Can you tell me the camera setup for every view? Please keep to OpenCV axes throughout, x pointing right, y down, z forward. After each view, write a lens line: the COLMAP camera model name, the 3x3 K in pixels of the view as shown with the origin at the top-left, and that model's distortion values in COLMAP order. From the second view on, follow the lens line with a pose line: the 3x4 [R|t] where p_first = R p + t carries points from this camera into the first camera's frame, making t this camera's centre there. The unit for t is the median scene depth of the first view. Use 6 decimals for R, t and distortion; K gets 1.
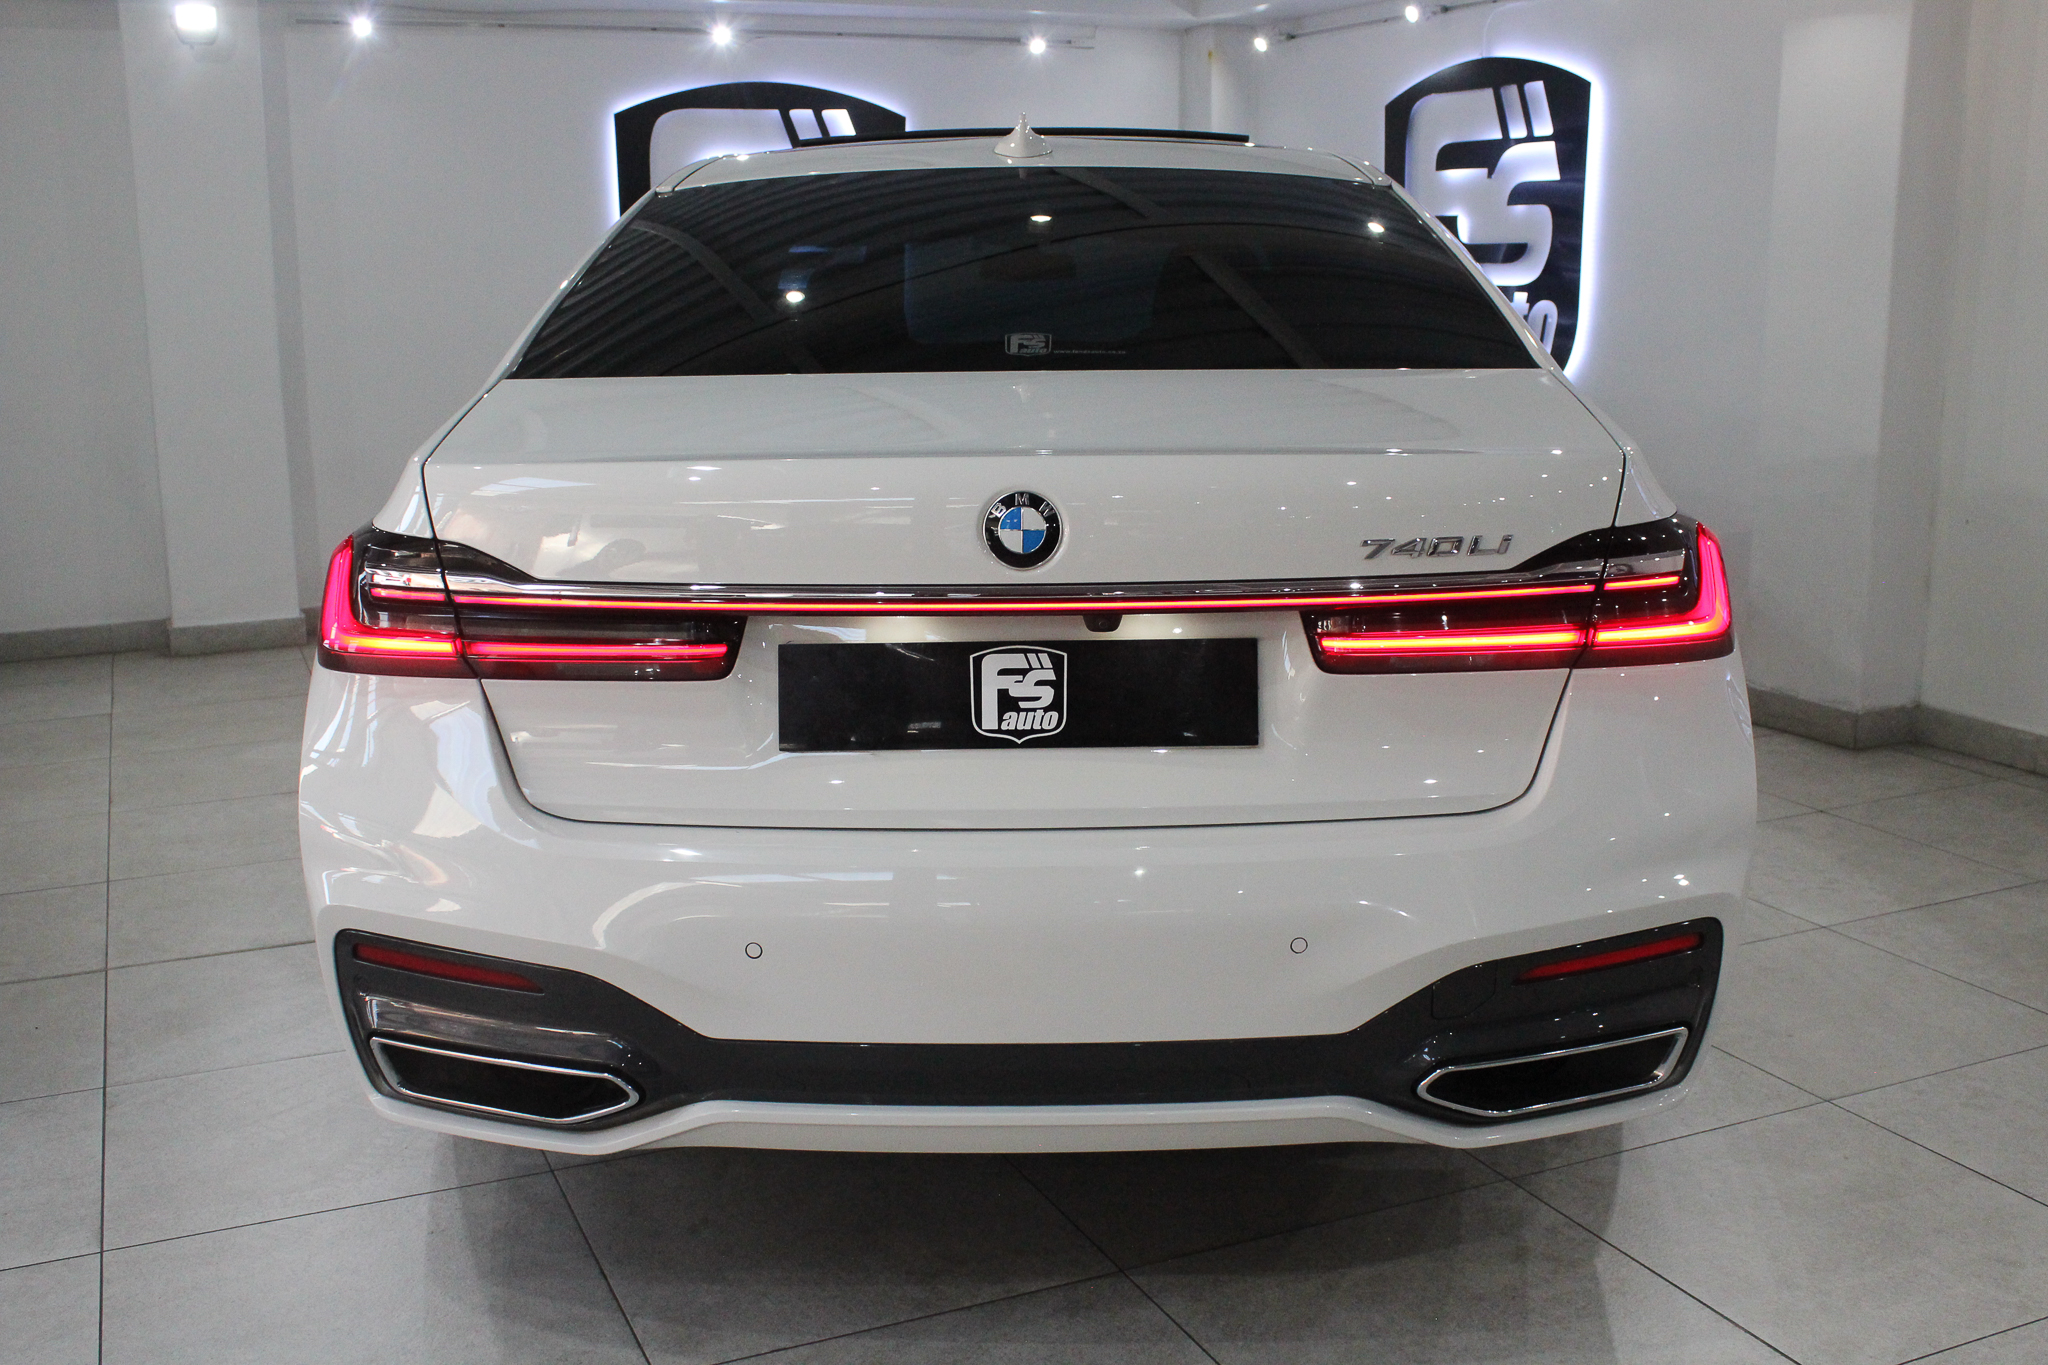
lens RADIAL K [[1965.8, 0, 1024.0], [0, 1965.8, 682.5], [0, 0, 1]] dist [-0.095650, 0.010517]
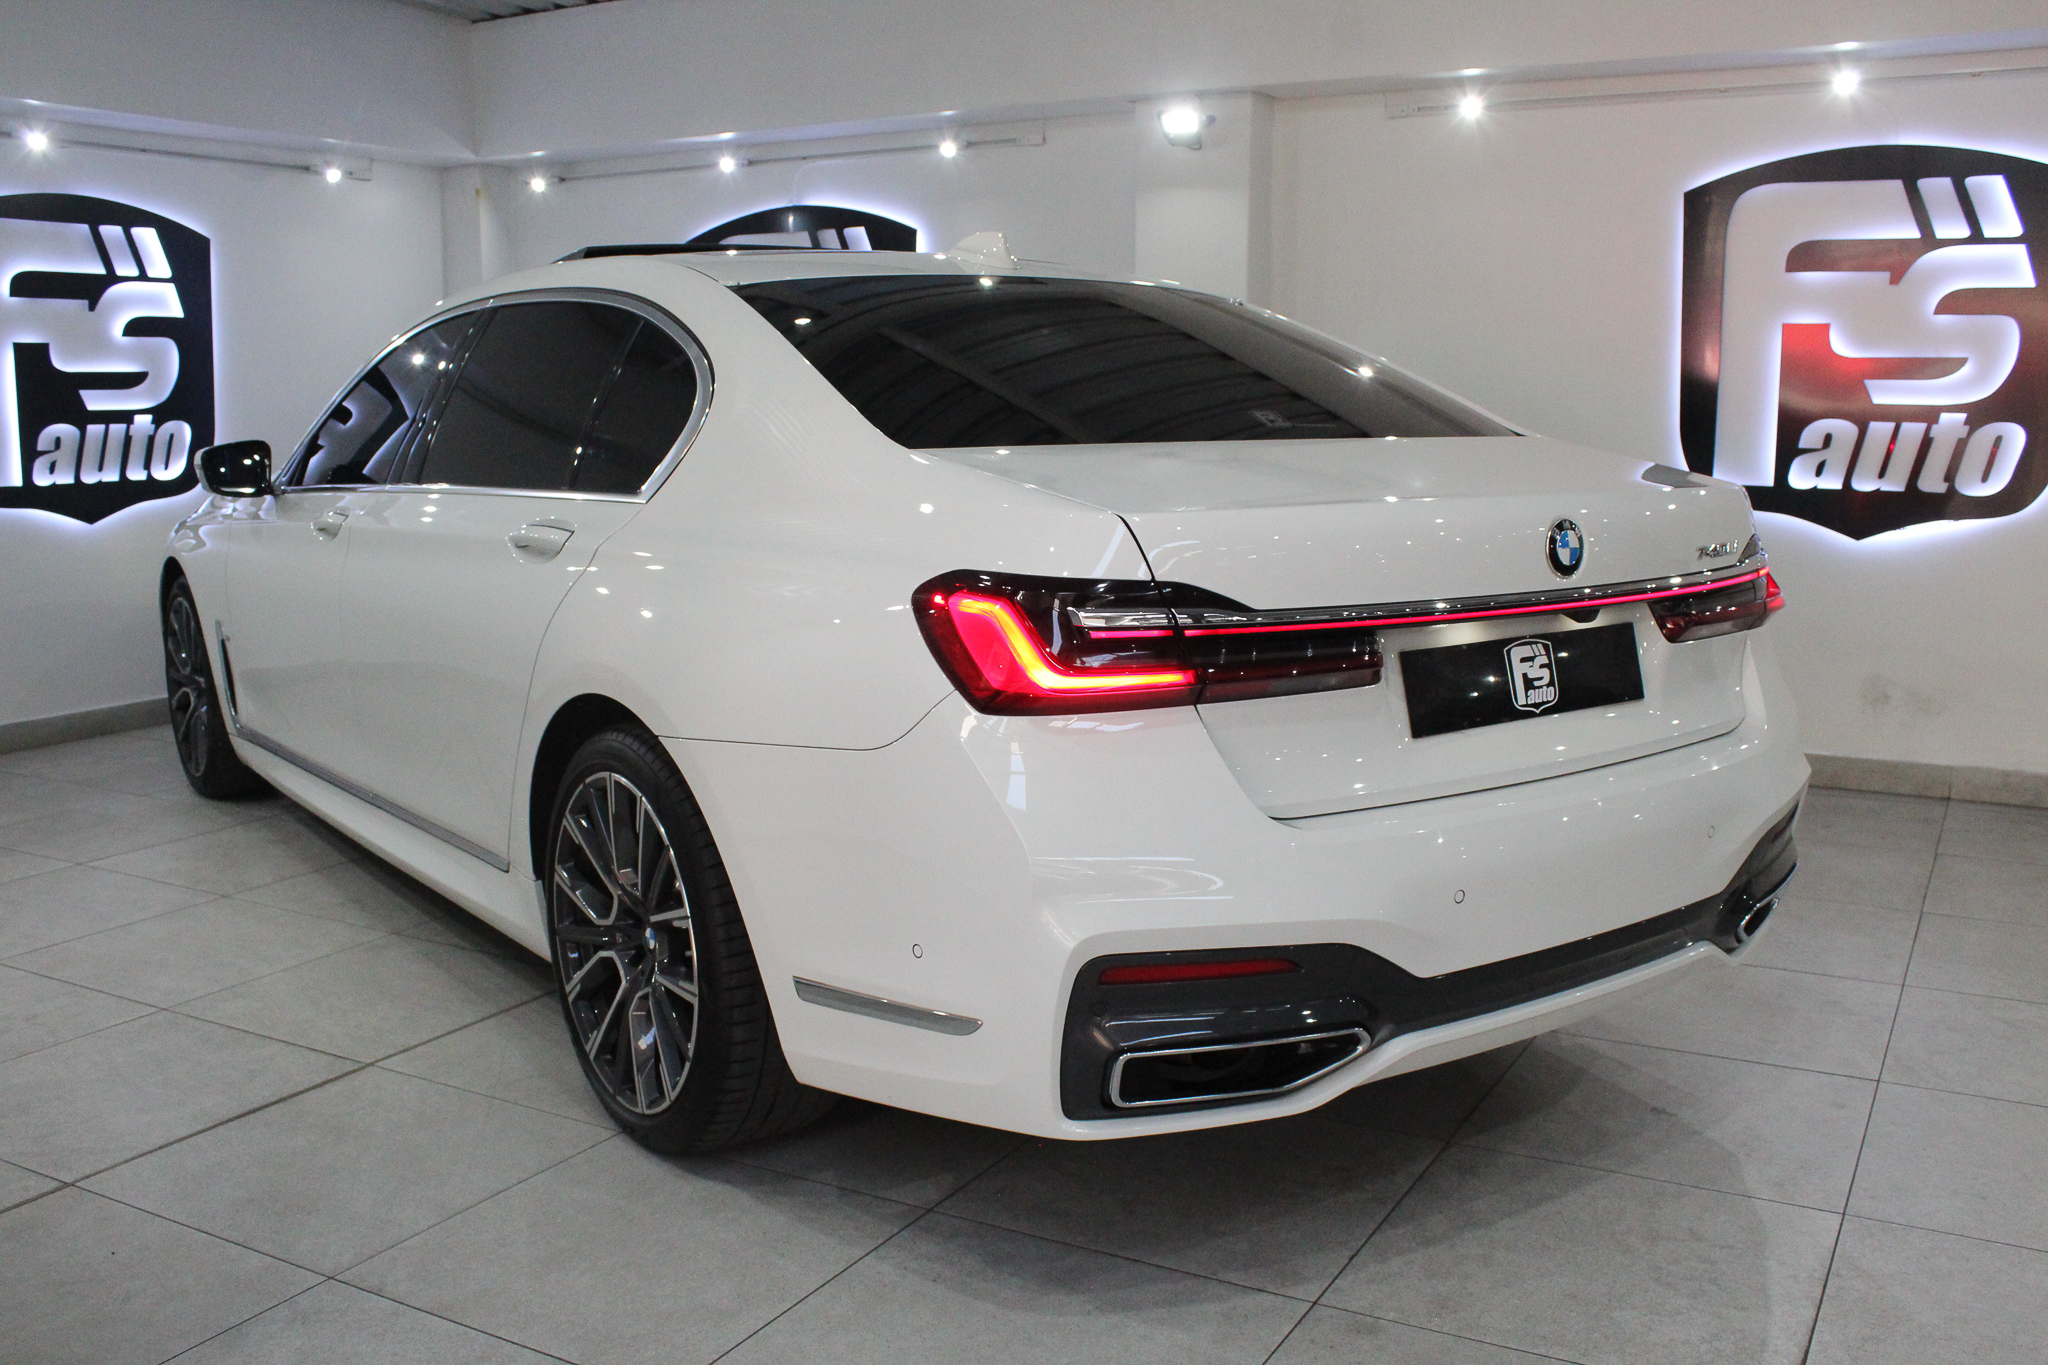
lens RADIAL K [[1841.5, 0, 1024.0], [0, 1841.5, 682.5], [0, 0, 1]] dist [-0.187559, 0.178846]
pose [[0.809129, -0.082690, 0.581785, -0.962976], [0.116909, 0.992910, -0.021471, -0.003335], [-0.575885, 0.085388, 0.813059, 0.206292]]
